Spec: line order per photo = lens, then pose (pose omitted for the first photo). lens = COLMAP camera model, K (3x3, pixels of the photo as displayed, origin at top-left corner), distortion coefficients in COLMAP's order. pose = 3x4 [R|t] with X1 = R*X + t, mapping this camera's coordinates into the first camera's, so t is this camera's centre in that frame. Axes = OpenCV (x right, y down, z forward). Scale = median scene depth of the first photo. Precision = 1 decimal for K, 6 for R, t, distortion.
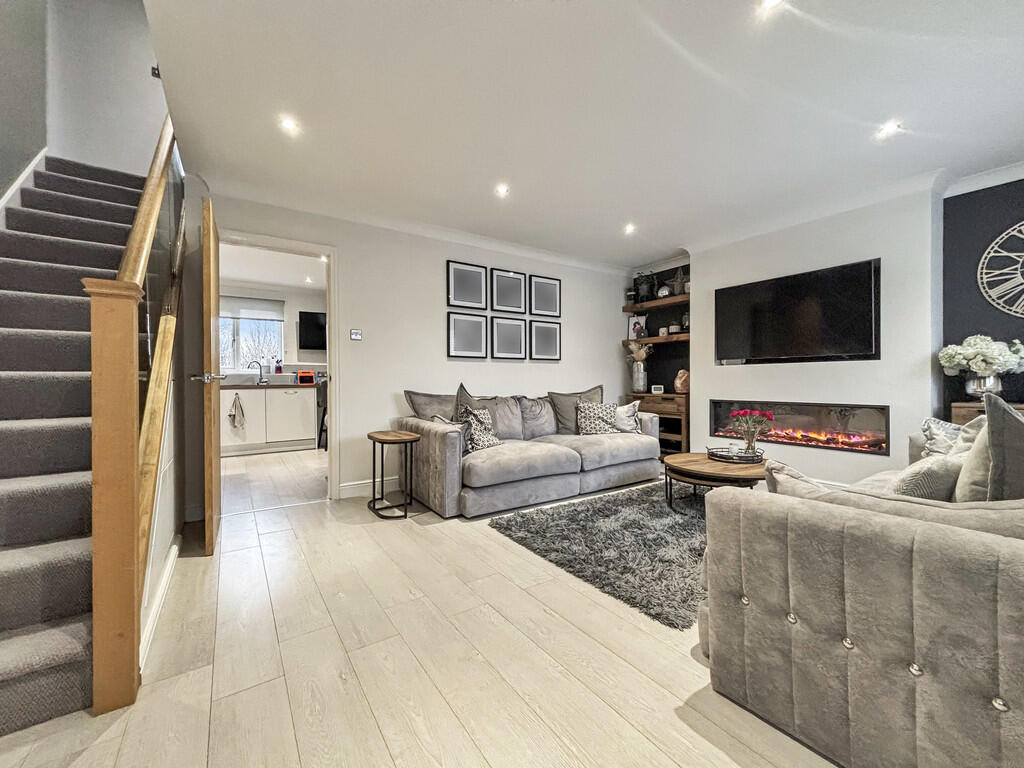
lens RADIAL K [[412.5, 0, 510.8], [0, 412.5, 382.5], [0, 0, 1]] dist [0.017478, -0.007102]
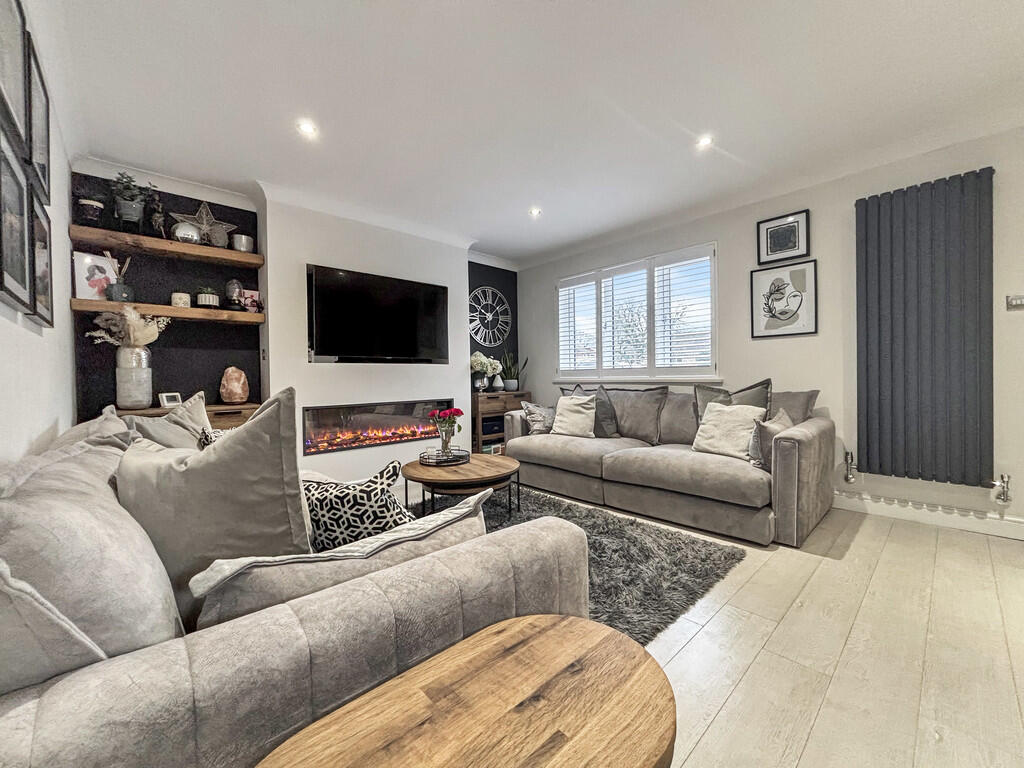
lens RADIAL K [[412.5, 0, 510.8], [0, 412.5, 382.5], [0, 0, 1]] dist [0.017478, -0.007102]
pose [[-0.145594, 0.000730, 0.989344, -0.303887], [0.026716, 0.999638, 0.003194, 0.003699], [-0.988984, 0.026896, -0.145561, 0.700213]]
